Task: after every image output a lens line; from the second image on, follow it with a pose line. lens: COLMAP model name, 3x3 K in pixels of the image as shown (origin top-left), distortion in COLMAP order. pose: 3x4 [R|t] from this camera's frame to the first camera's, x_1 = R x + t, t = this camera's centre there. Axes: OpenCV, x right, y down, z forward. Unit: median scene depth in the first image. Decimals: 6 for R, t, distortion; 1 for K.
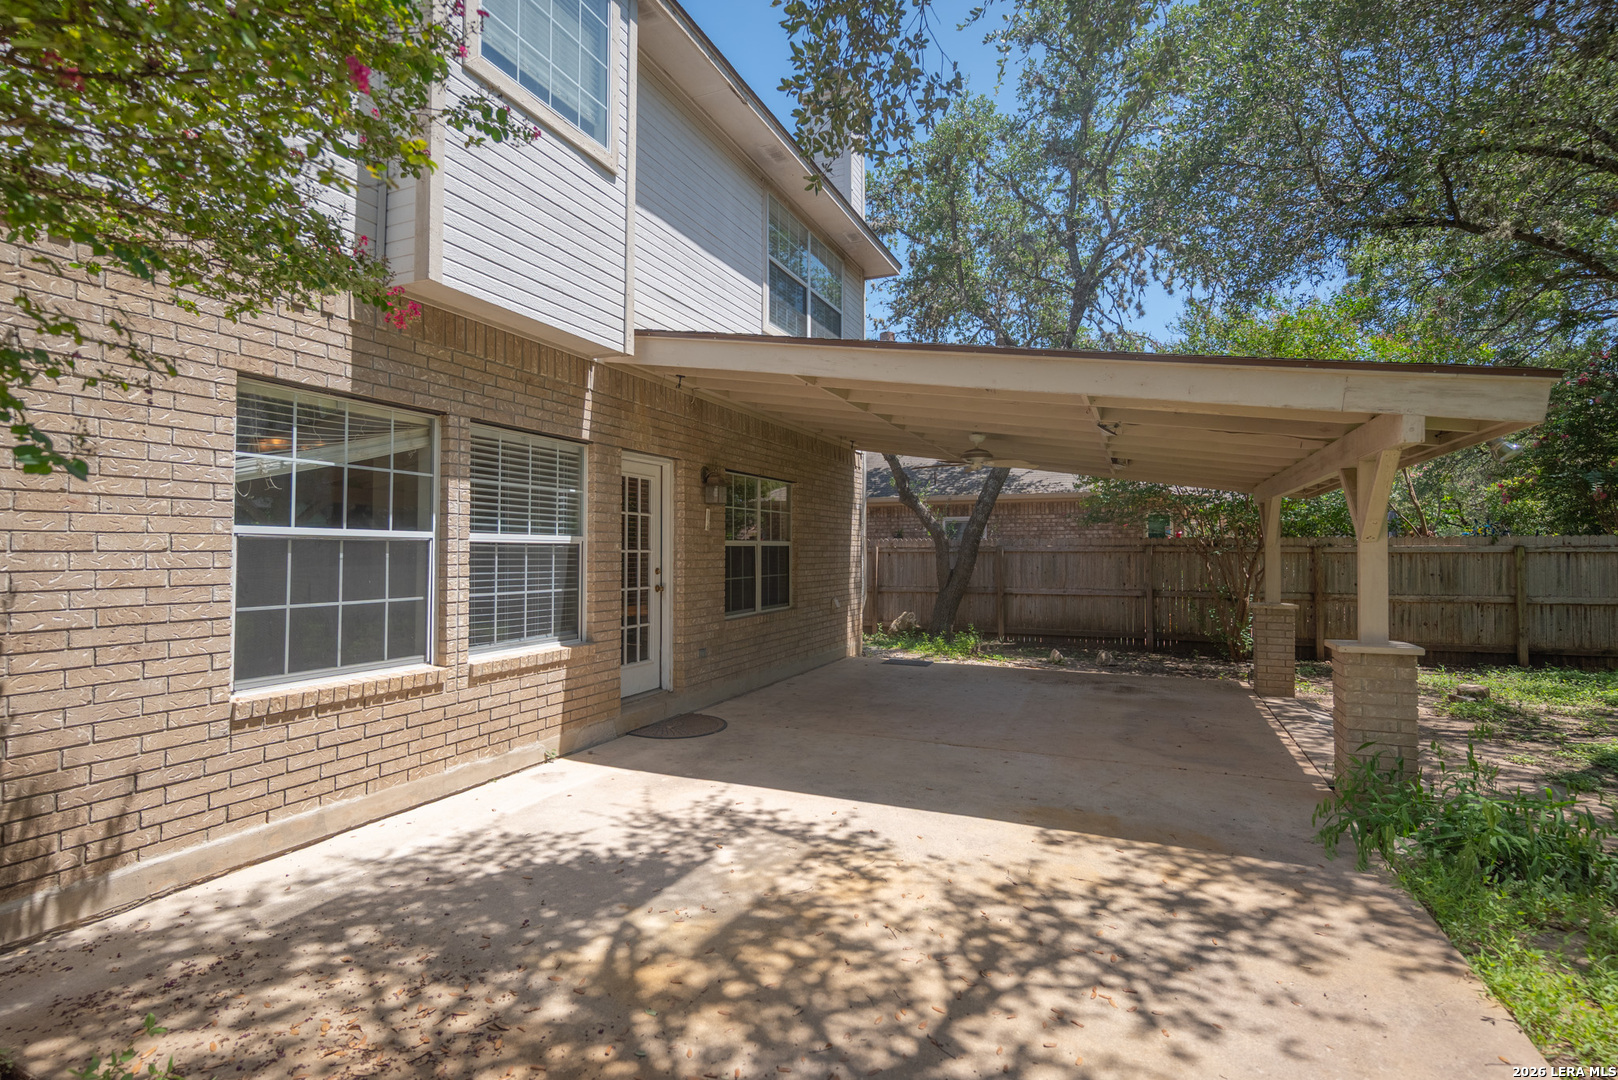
lens RADIAL K [[776.4, 0, 799.7], [0, 776.4, 541.9], [0, 0, 1]] dist [0.000580, 0.001131]
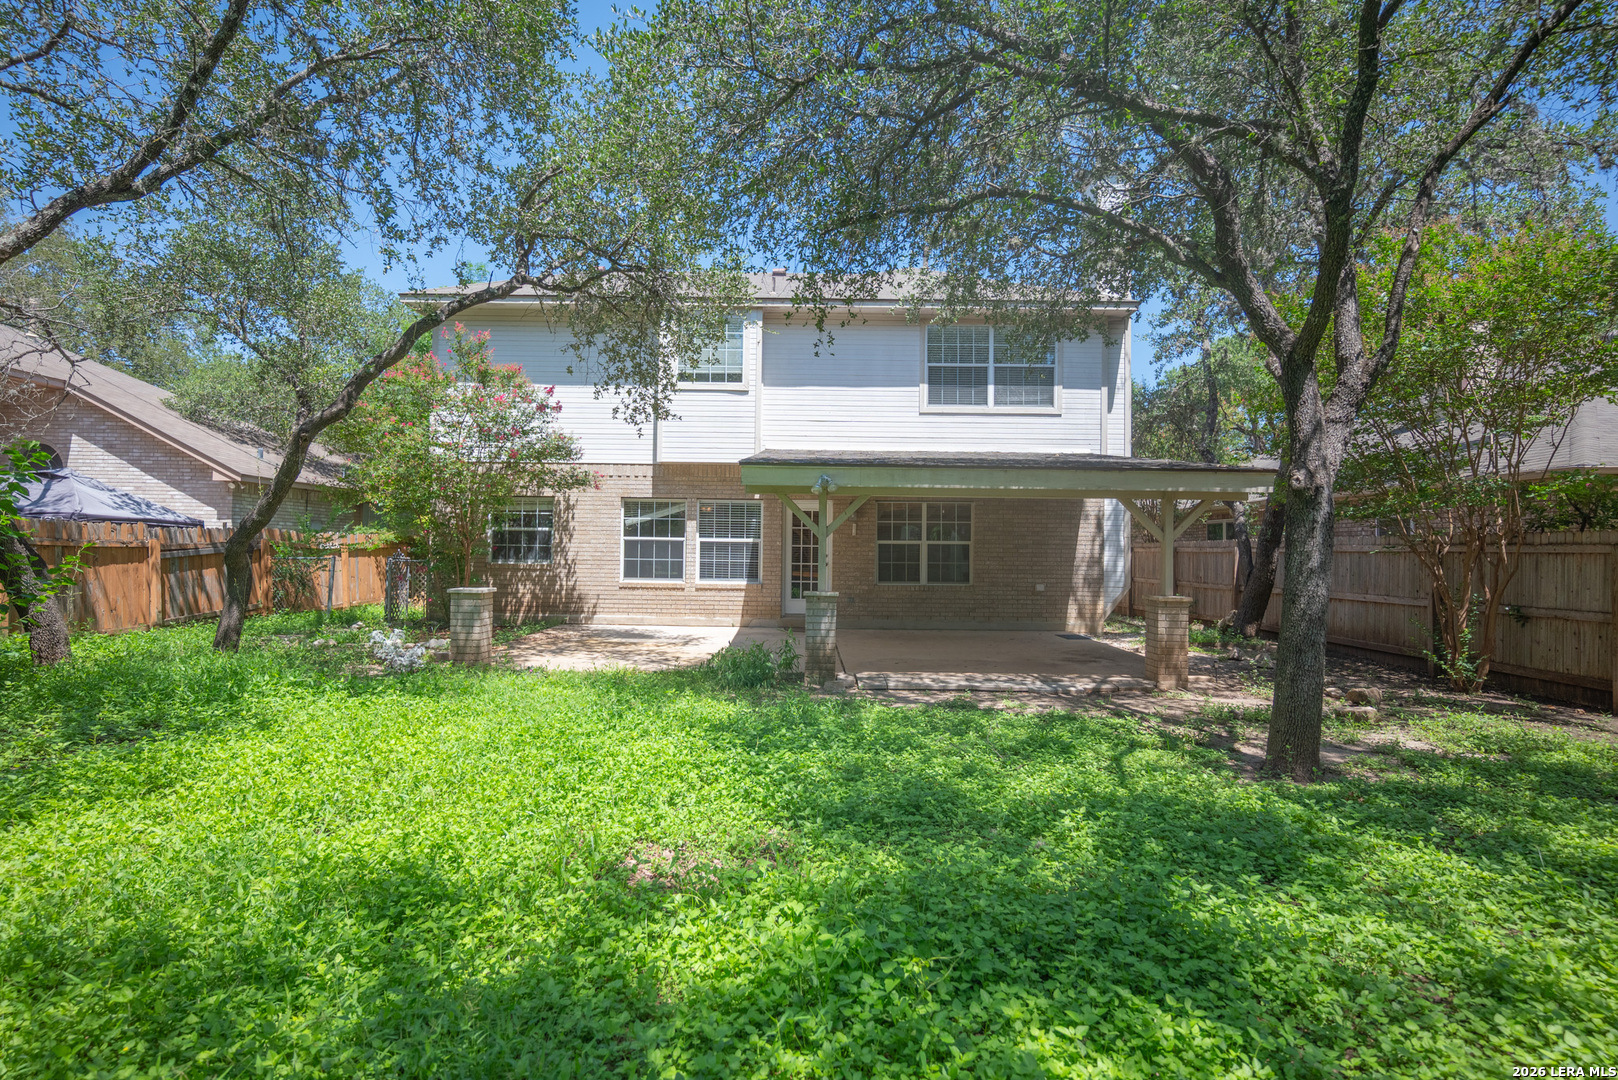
lens RADIAL K [[776.4, 0, 799.7], [0, 776.4, 541.9], [0, 0, 1]] dist [0.000580, 0.001131]
pose [[0.414866, -0.007394, -0.909853, 2.077021], [-0.000788, 0.999964, -0.008486, 0.023264], [0.909882, 0.004238, 0.414845, 0.133699]]
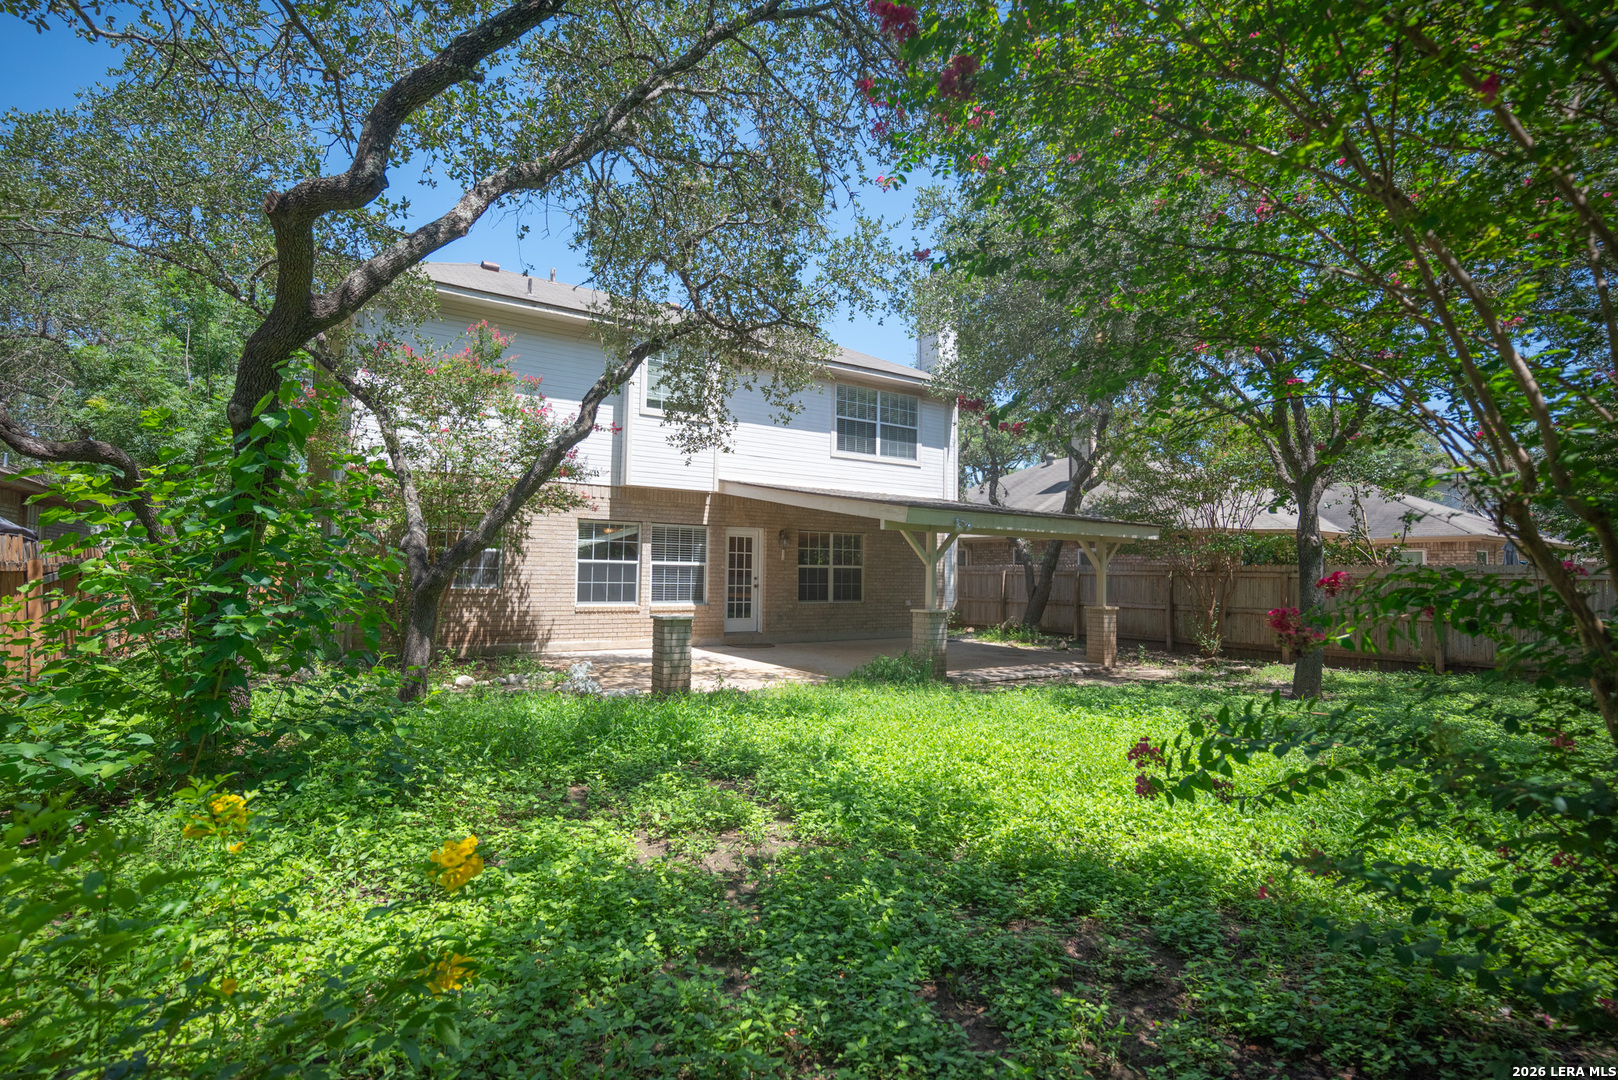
lens RADIAL K [[776.4, 0, 799.7], [0, 776.4, 541.9], [0, 0, 1]] dist [0.000580, 0.001131]
pose [[0.840030, -0.013695, -0.542367, 1.444934], [-0.005533, 0.999413, -0.033806, 0.009704], [0.542511, 0.031398, 0.839461, -1.022829]]
